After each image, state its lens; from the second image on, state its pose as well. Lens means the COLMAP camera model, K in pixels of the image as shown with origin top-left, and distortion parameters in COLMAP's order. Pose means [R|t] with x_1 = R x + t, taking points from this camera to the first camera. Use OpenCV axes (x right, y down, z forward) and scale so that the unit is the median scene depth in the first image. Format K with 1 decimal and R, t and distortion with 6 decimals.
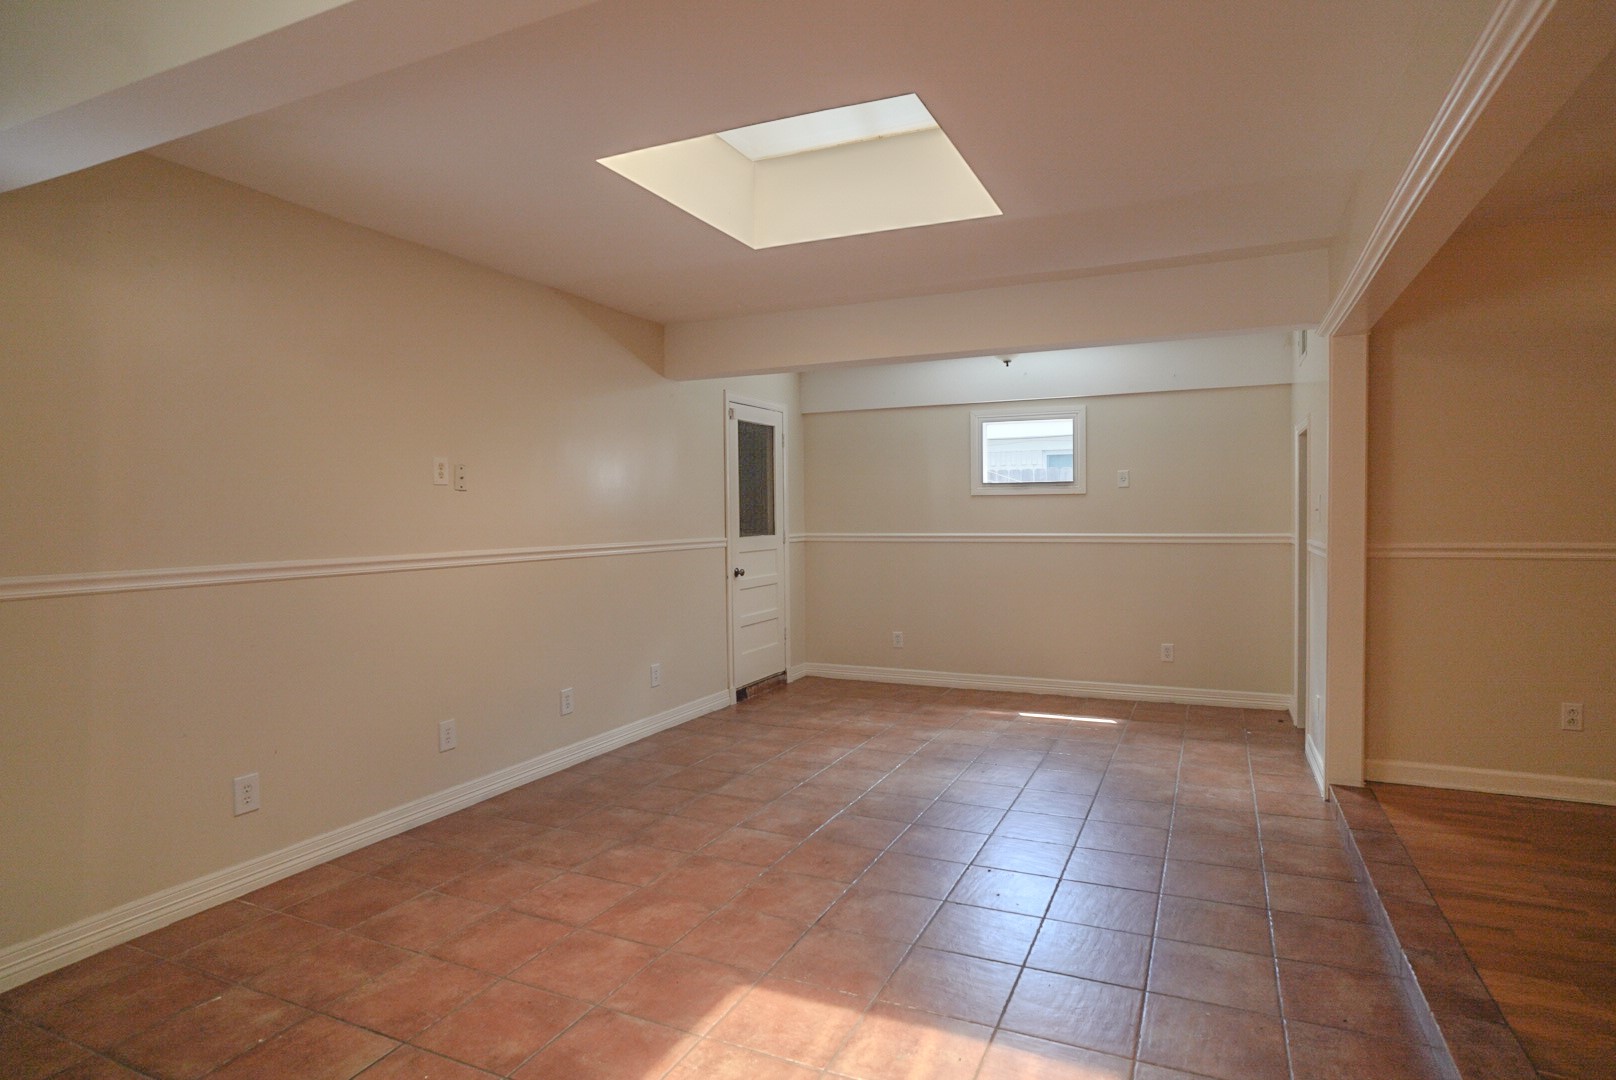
lens RADIAL K [[879.7, 0, 813.5], [0, 879.7, 536.7], [0, 0, 1]] dist [-0.047554, 0.028898]
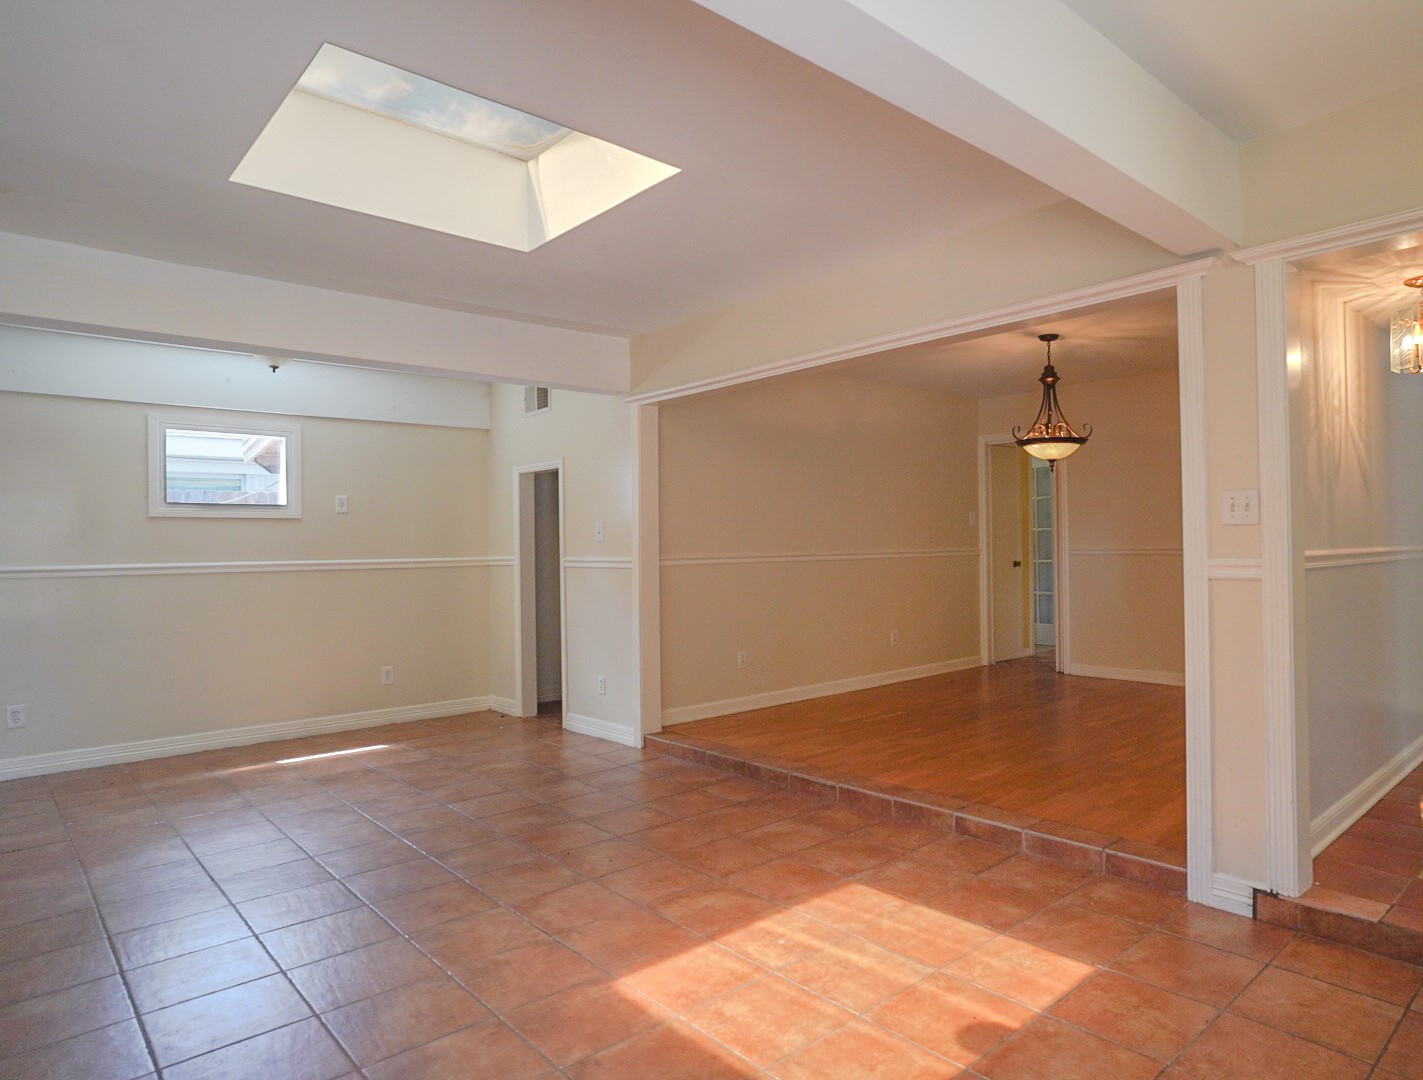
lens RADIAL K [[870.2, 0, 815.9], [0, 870.2, 528.9], [0, 0, 1]] dist [-0.015757, 0.003700]
pose [[0.357995, 0.021351, 0.933480, -0.734692], [0.034859, 0.998736, -0.036212, 0.030555], [-0.933073, 0.045504, 0.356798, 0.322848]]
